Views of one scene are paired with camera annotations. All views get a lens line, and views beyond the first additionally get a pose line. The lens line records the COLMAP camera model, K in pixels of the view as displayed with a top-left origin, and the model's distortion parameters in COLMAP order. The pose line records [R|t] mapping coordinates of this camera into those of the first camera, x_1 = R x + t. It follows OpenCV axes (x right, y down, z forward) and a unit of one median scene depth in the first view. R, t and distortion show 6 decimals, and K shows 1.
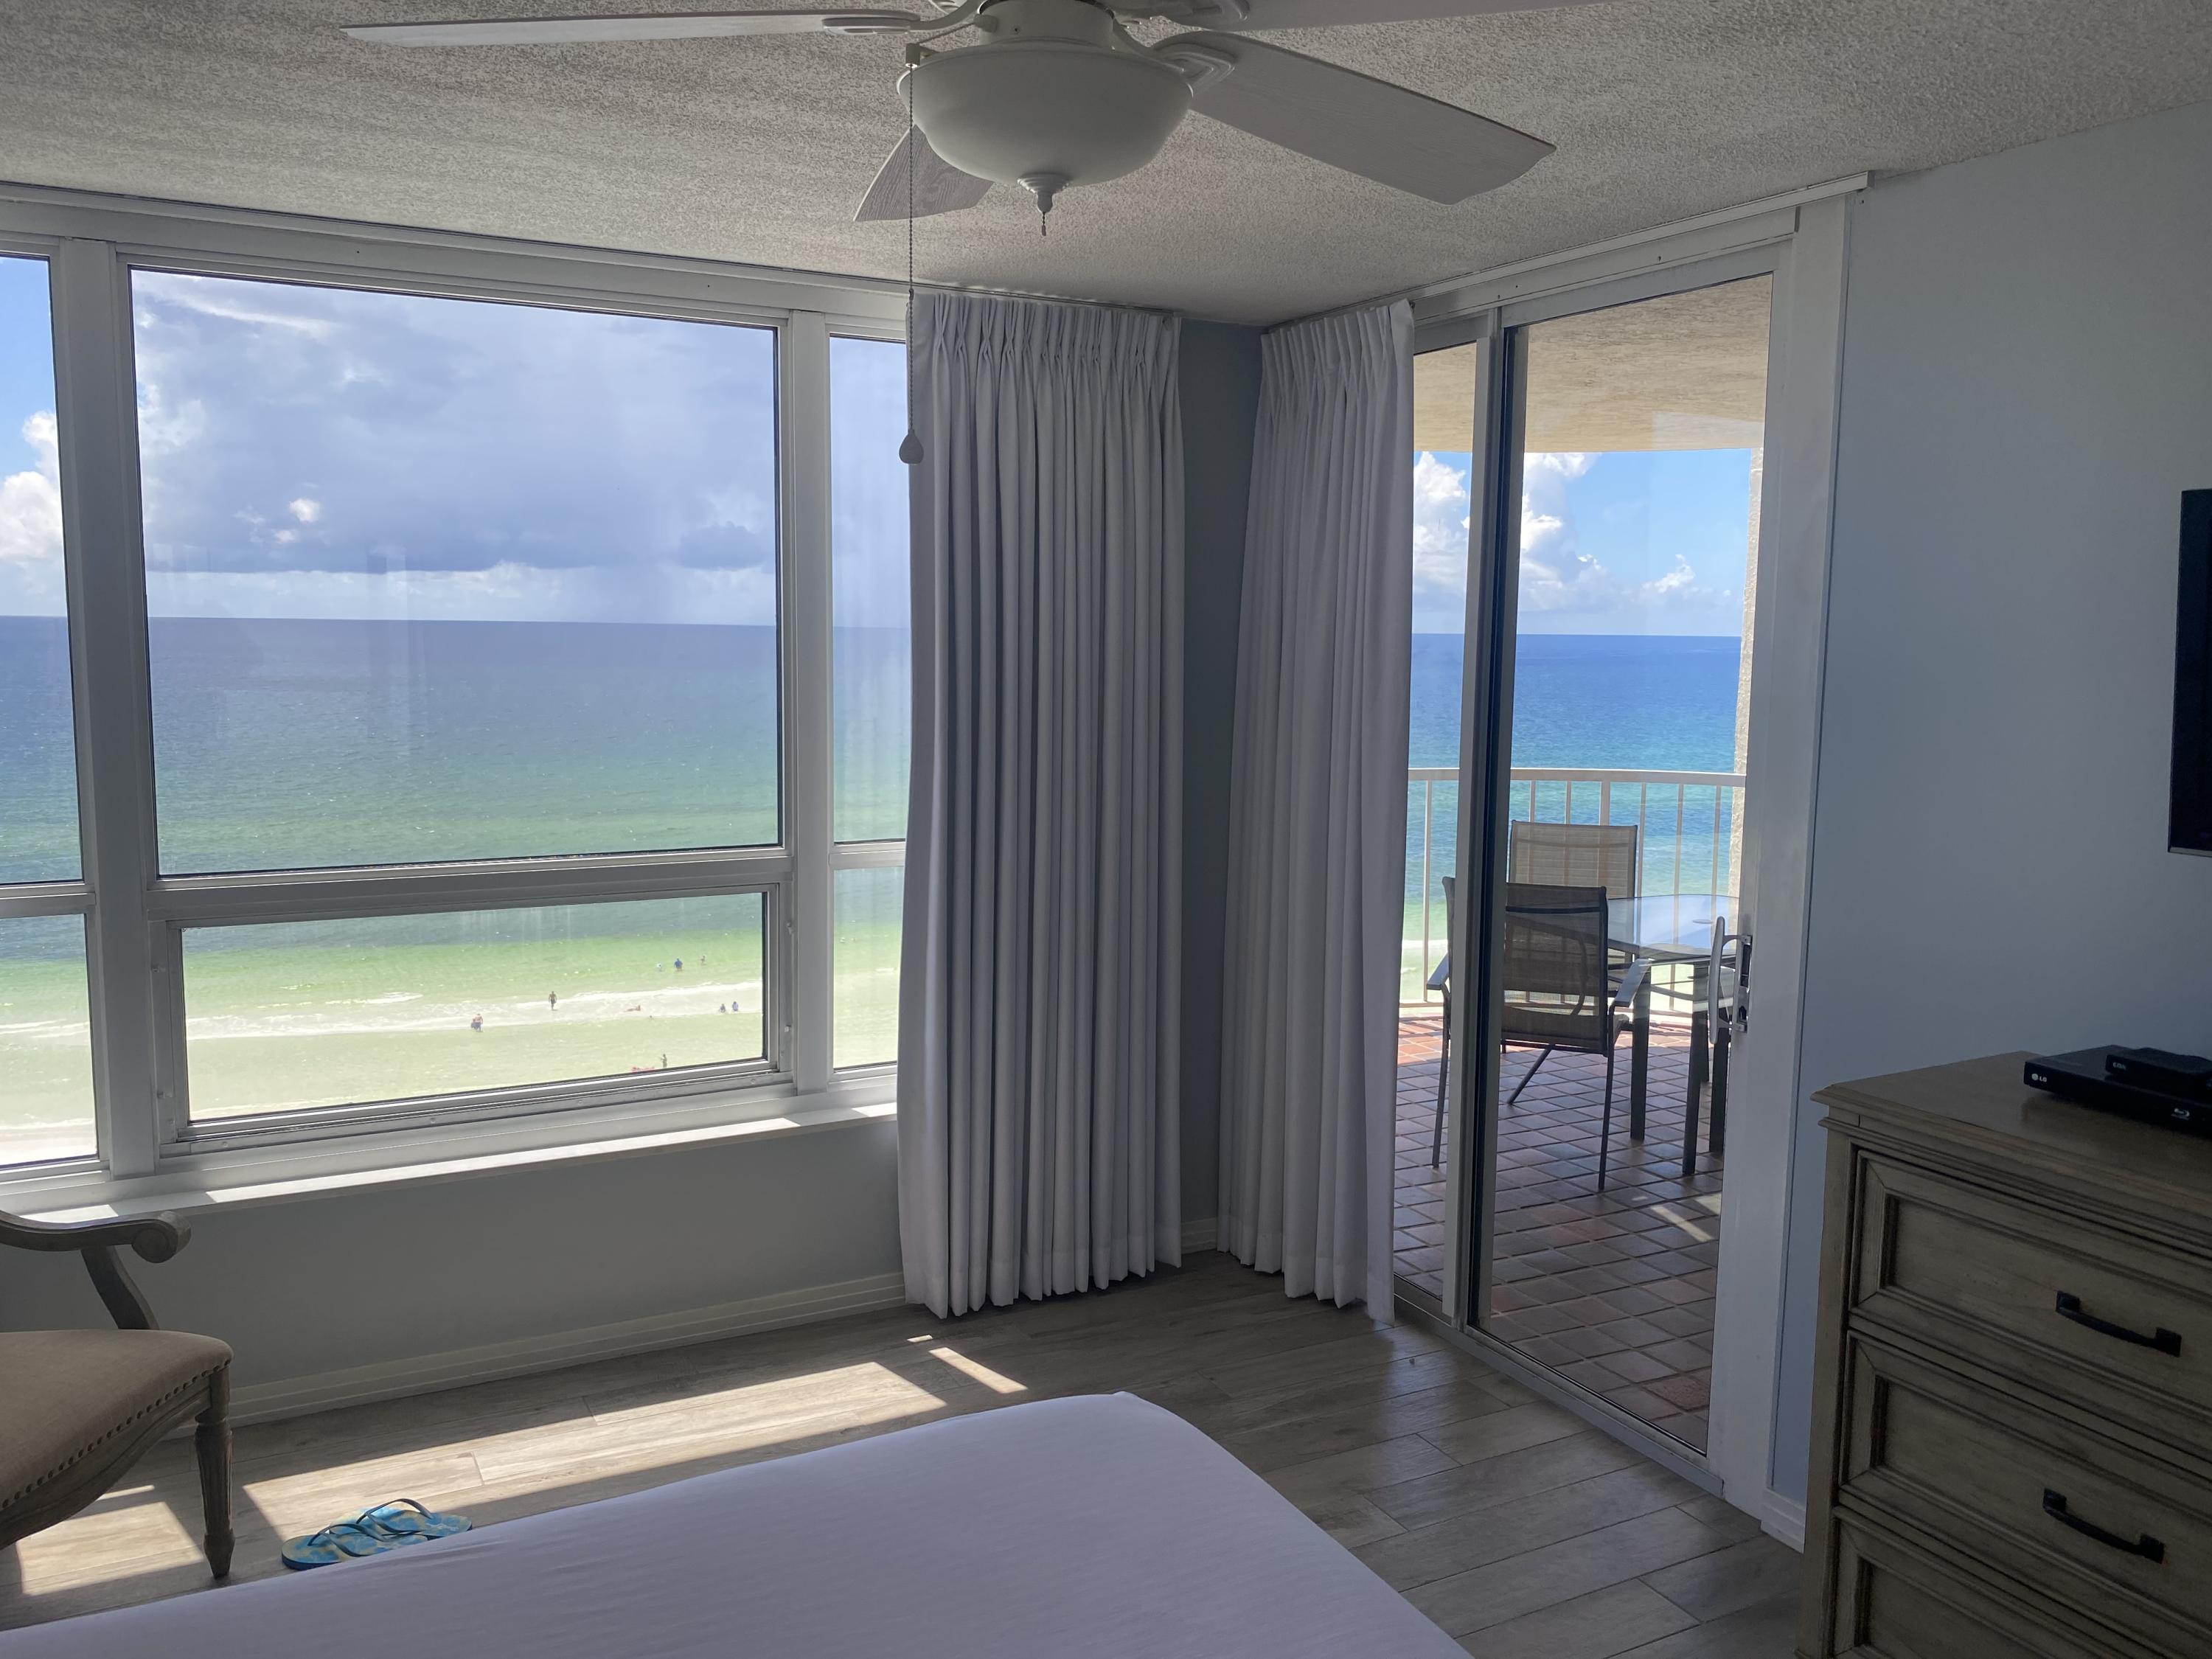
lens RADIAL K [[1691.8, 0, 1106.0], [0, 1691.8, 829.5], [0, 0, 1]] dist [0.035682, -0.049704]
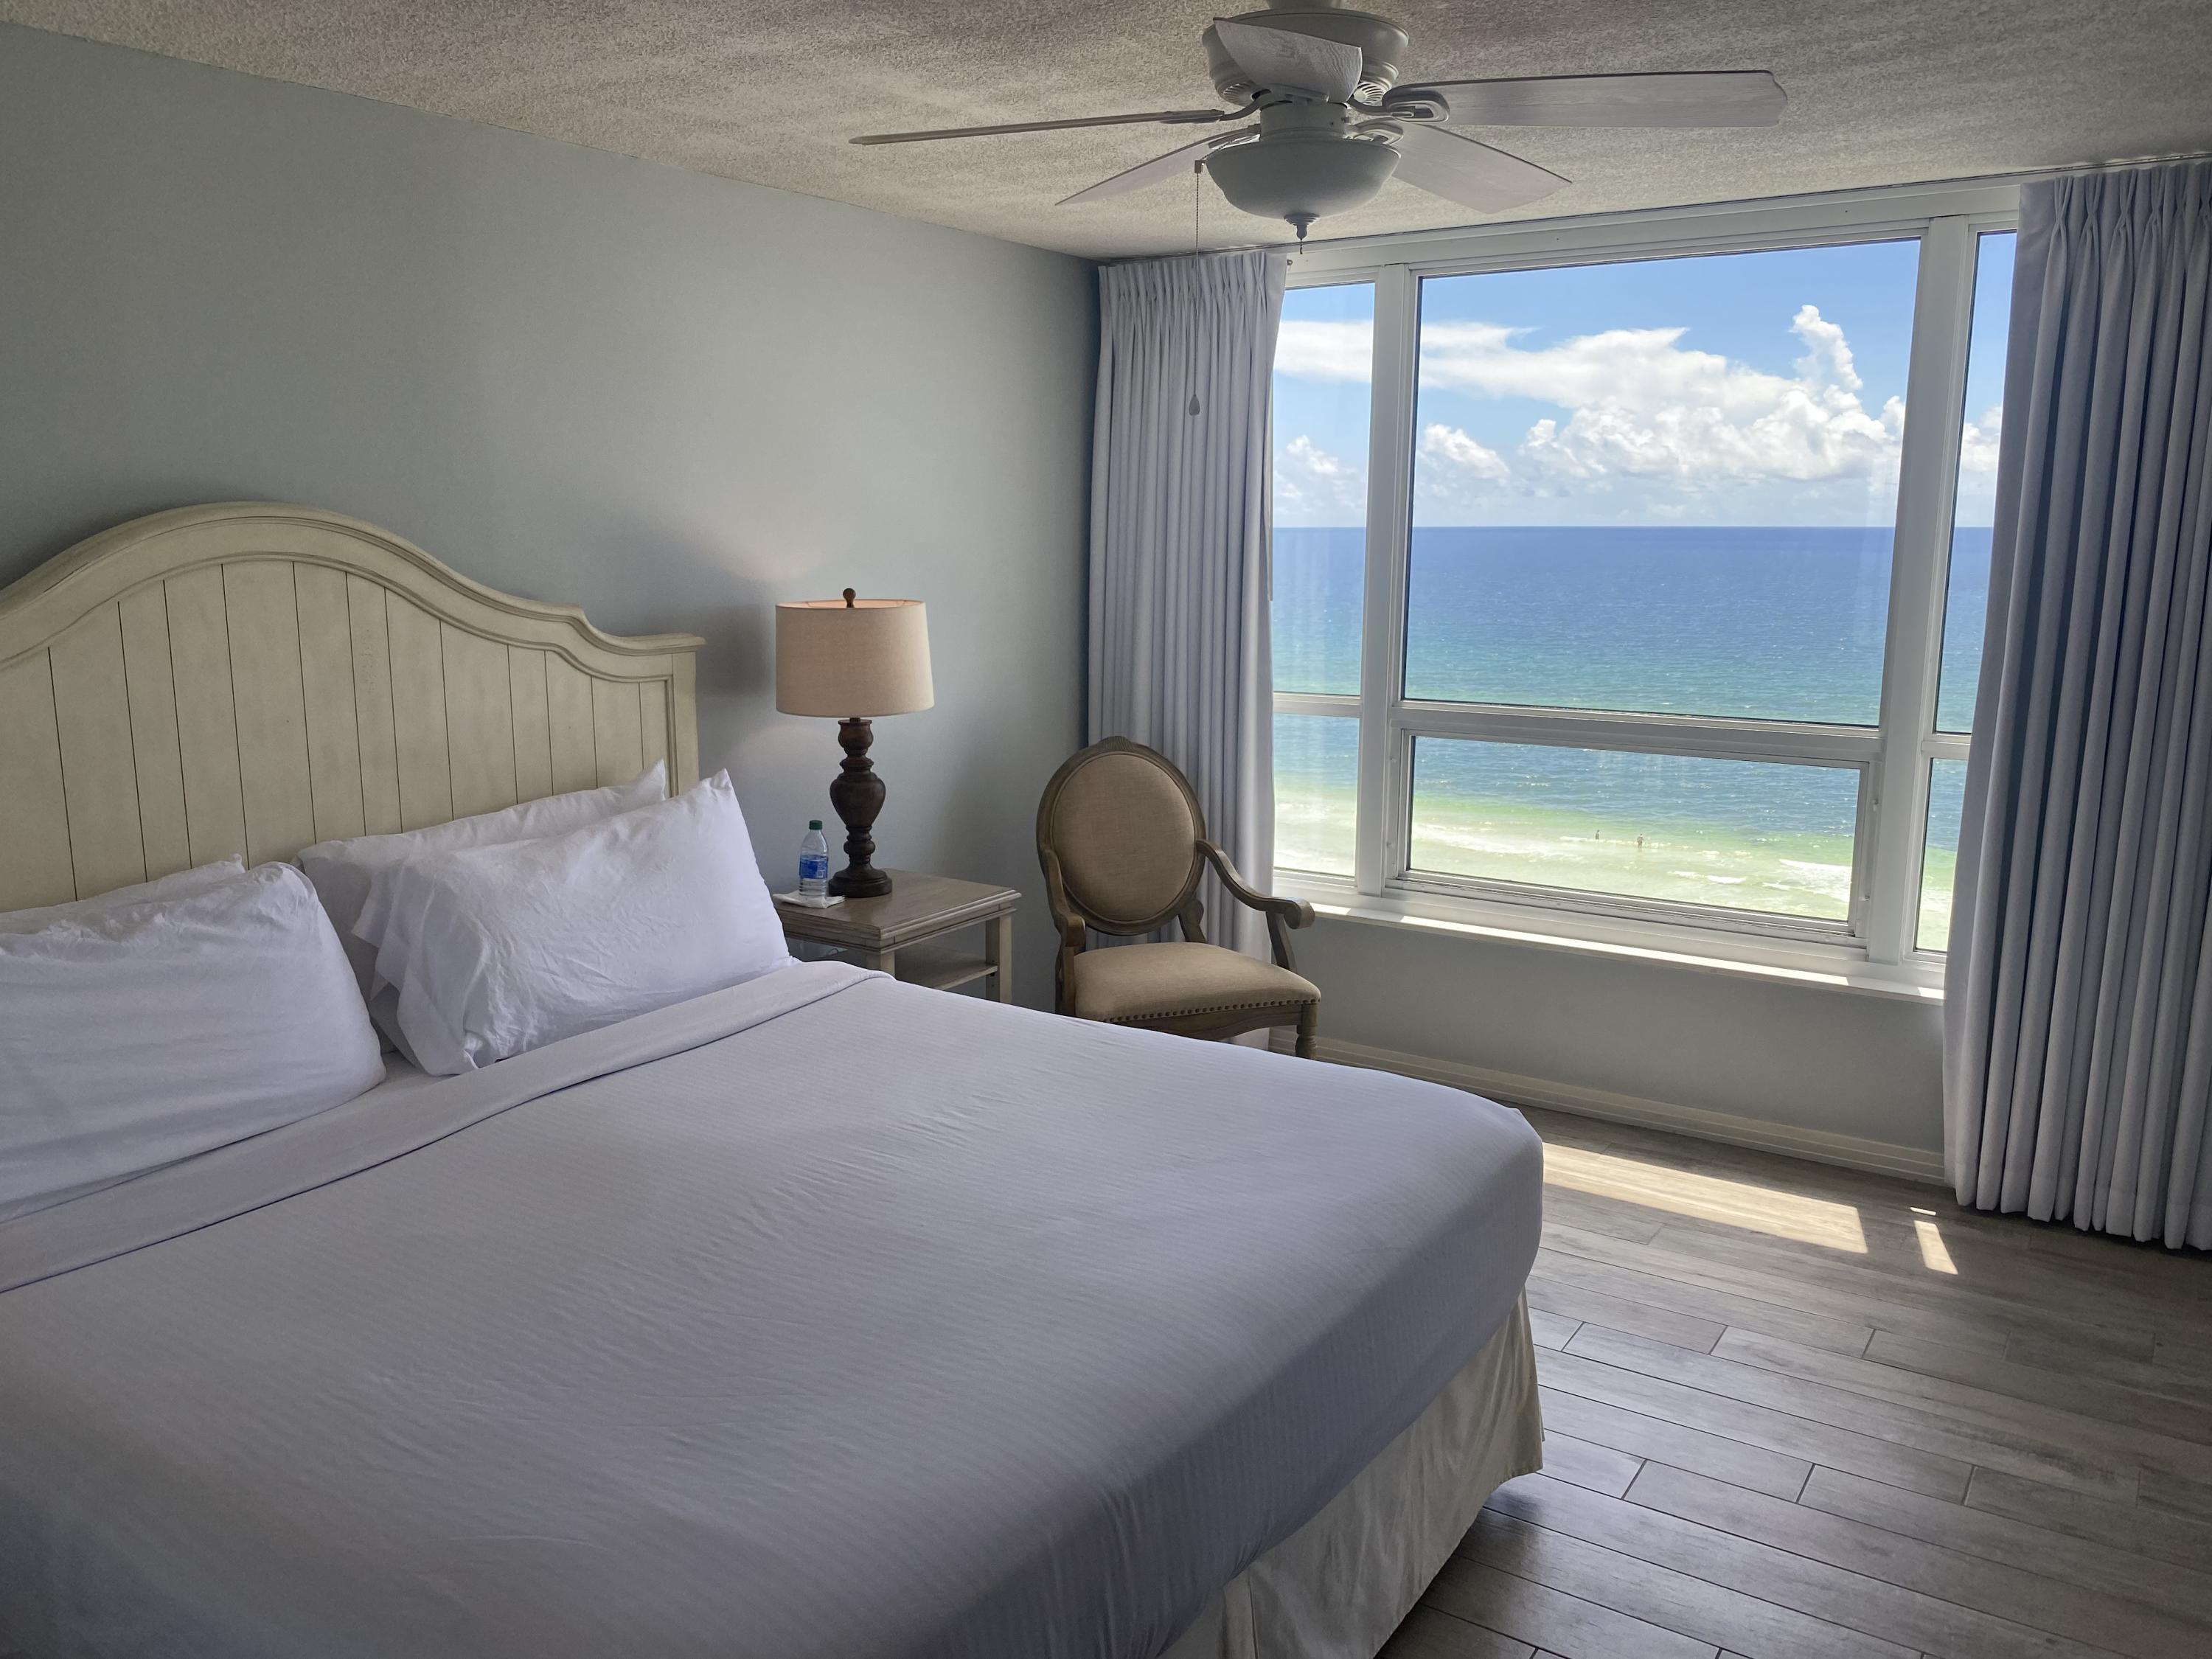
lens RADIAL K [[1667.3, 0, 1108.0], [0, 1667.3, 870.3], [0, 0, 1]] dist [-0.004639, -0.003196]
pose [[0.486137, 0.166732, -0.857829, 0.517258], [-0.098014, 0.985839, 0.136068, 0.002307], [0.868369, 0.017932, 0.495595, 0.053448]]
